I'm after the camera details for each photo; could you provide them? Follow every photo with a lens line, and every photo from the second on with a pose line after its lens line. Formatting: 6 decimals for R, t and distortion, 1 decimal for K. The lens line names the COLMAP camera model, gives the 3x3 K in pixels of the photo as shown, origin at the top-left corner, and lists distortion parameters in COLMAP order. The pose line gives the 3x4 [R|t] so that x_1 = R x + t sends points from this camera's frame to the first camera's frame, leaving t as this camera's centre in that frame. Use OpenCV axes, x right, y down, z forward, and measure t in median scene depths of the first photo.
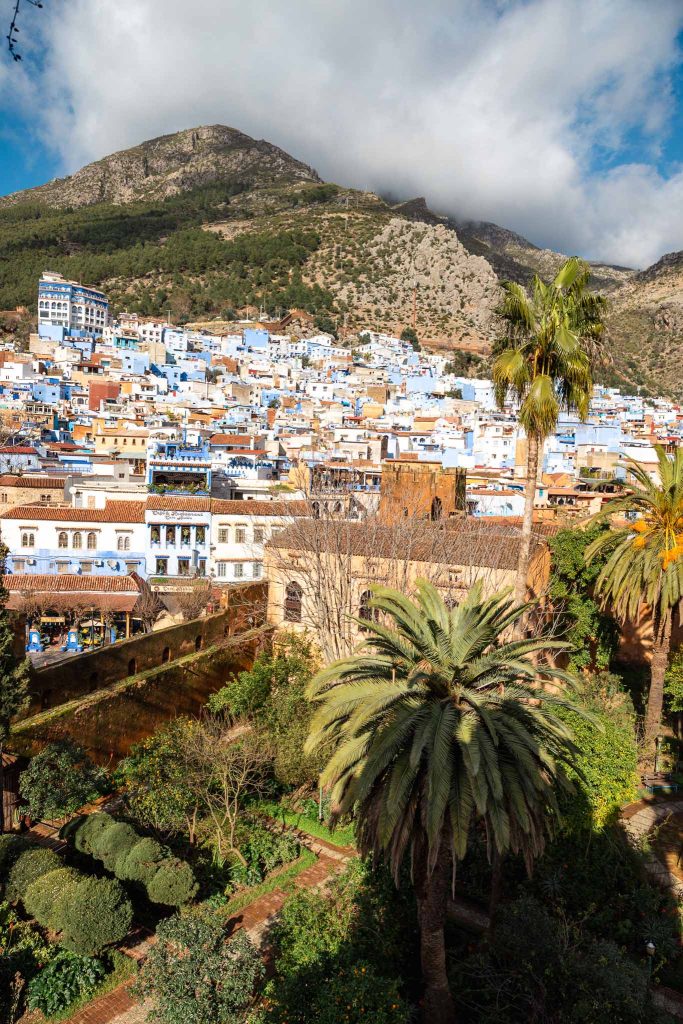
lens RADIAL K [[748.6, 0, 341.5], [0, 748.6, 512.0], [0, 0, 1]] dist [-0.034639, 0.038664]
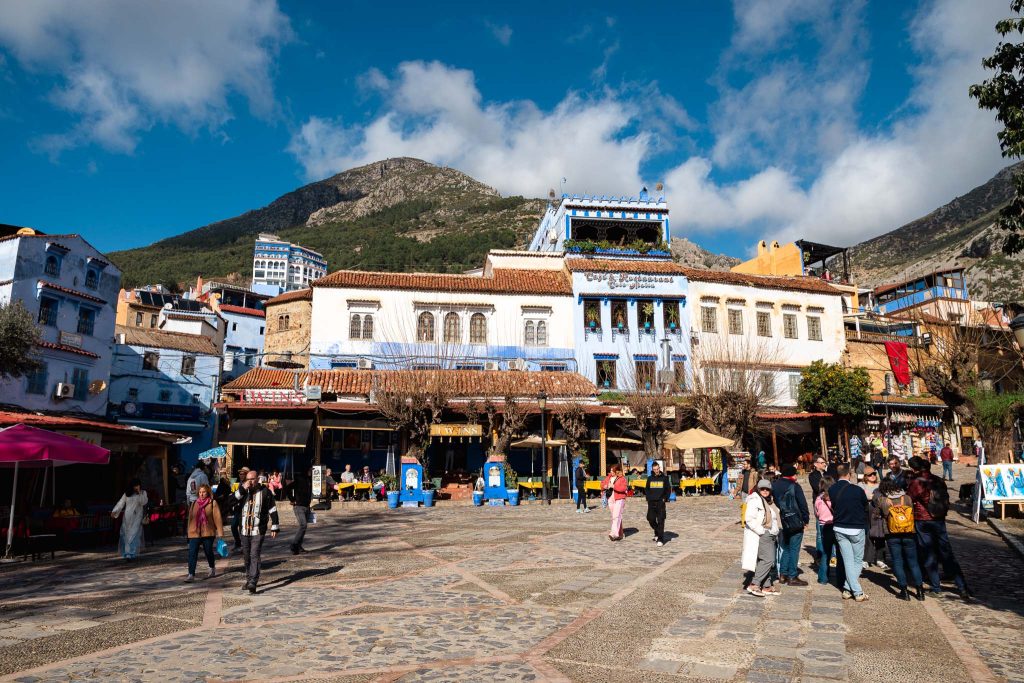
lens RADIAL K [[748.6, 0, 514.6], [0, 748.6, 329.7], [0, 0, 1]] dist [-0.034639, 0.038664]
pose [[0.999249, -0.038621, -0.003152, -0.299440], [0.036495, 0.965342, -0.258425, 0.175762], [0.013023, 0.258116, 0.966026, 0.469322]]
